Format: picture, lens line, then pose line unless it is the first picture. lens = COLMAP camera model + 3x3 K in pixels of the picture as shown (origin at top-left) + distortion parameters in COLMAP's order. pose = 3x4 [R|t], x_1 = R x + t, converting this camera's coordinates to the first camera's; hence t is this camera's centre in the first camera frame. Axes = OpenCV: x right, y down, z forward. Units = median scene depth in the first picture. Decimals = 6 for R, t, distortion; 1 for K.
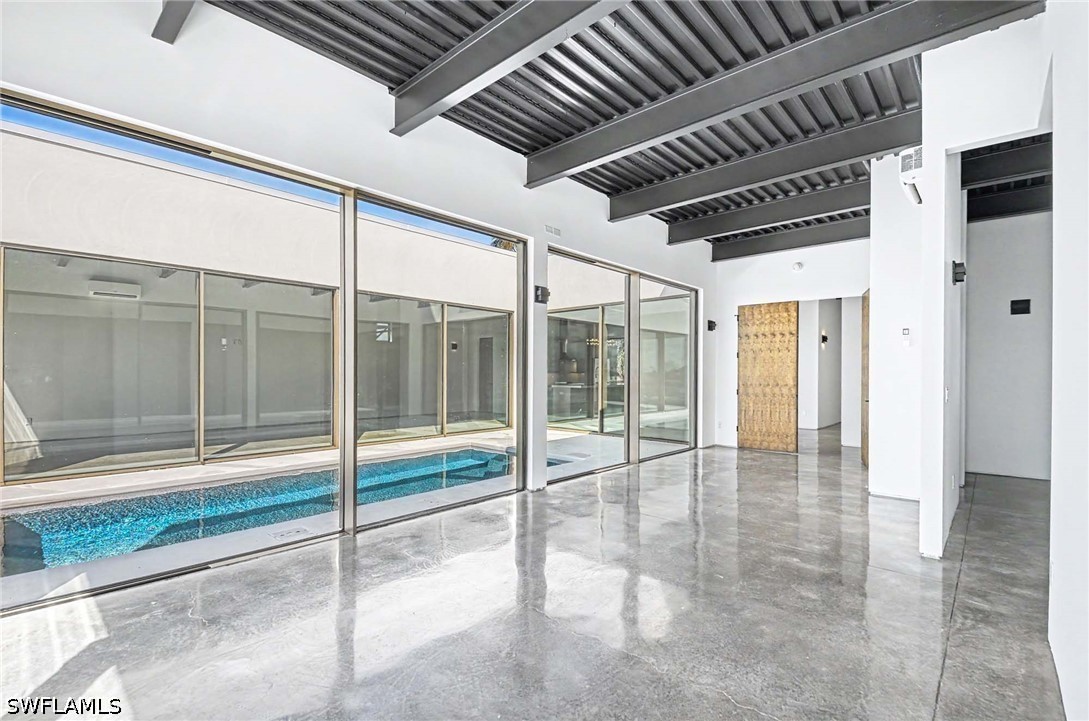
lens RADIAL K [[493.5, 0, 541.6], [0, 493.5, 369.8], [0, 0, 1]] dist [-0.005017, -0.001154]
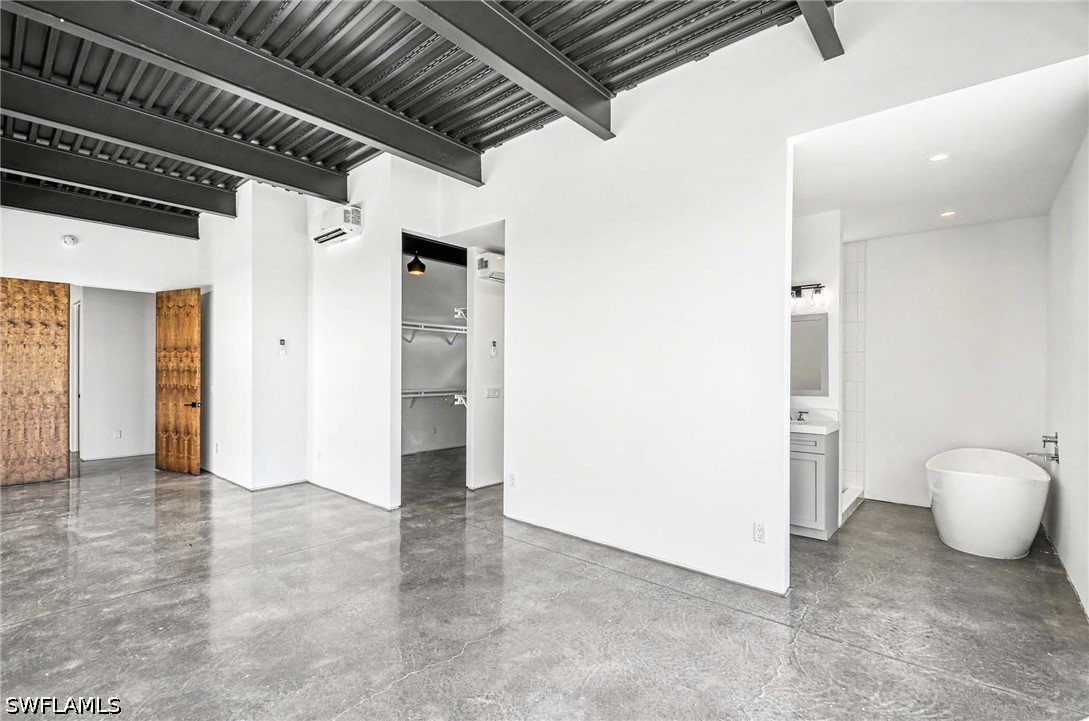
lens RADIAL K [[493.5, 0, 543.5], [0, 493.5, 358.1], [0, 0, 1]] dist [-0.005017, -0.001154]
pose [[-0.044182, 0.029006, 0.998602, -0.292959], [-0.012364, 0.999486, -0.029579, -0.008110], [-0.998947, -0.013653, -0.043800, 0.276703]]
